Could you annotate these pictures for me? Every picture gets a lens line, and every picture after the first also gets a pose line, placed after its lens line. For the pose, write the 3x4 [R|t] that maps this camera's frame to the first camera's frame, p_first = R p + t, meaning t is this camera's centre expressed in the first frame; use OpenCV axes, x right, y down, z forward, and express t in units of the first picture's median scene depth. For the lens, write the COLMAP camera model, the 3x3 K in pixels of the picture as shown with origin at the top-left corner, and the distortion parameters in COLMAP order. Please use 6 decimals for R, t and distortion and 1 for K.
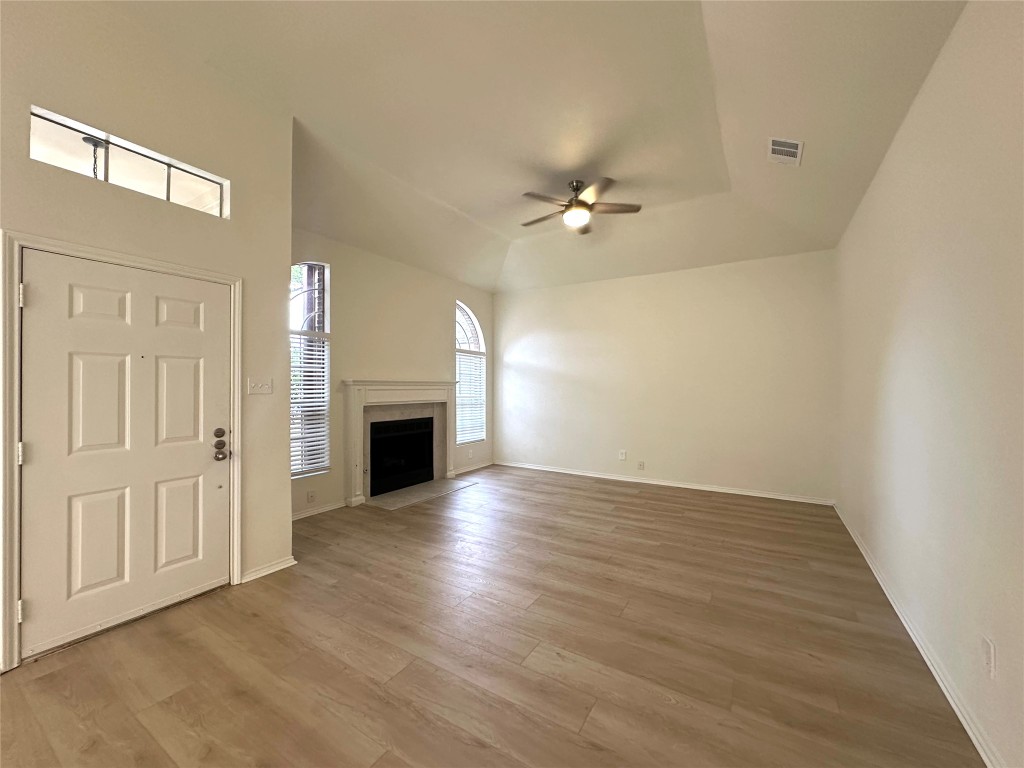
lens RADIAL K [[407.8, 0, 513.8], [0, 407.8, 382.1], [0, 0, 1]] dist [-0.002967, 0.000069]
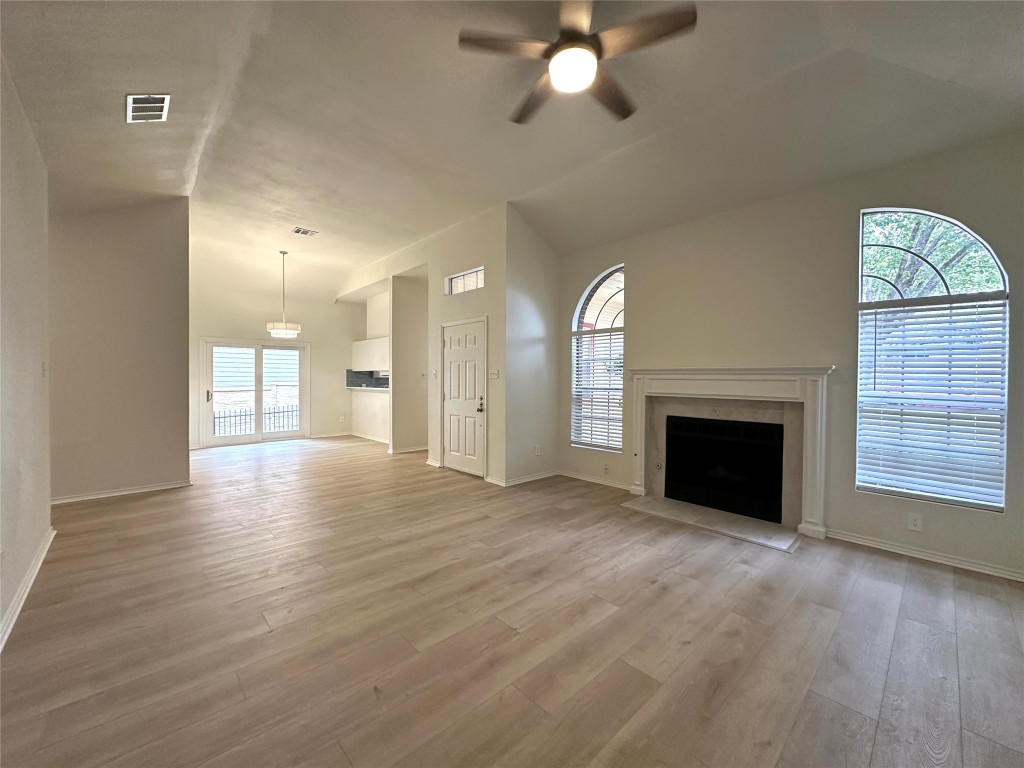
lens RADIAL K [[407.8, 0, 513.8], [0, 407.8, 382.1], [0, 0, 1]] dist [-0.002967, 0.000069]
pose [[-0.260744, 0.006272, -0.965388, 0.741707], [0.000083, 0.999979, 0.006475, 0.023054], [0.965408, 0.001608, -0.260739, 1.096076]]
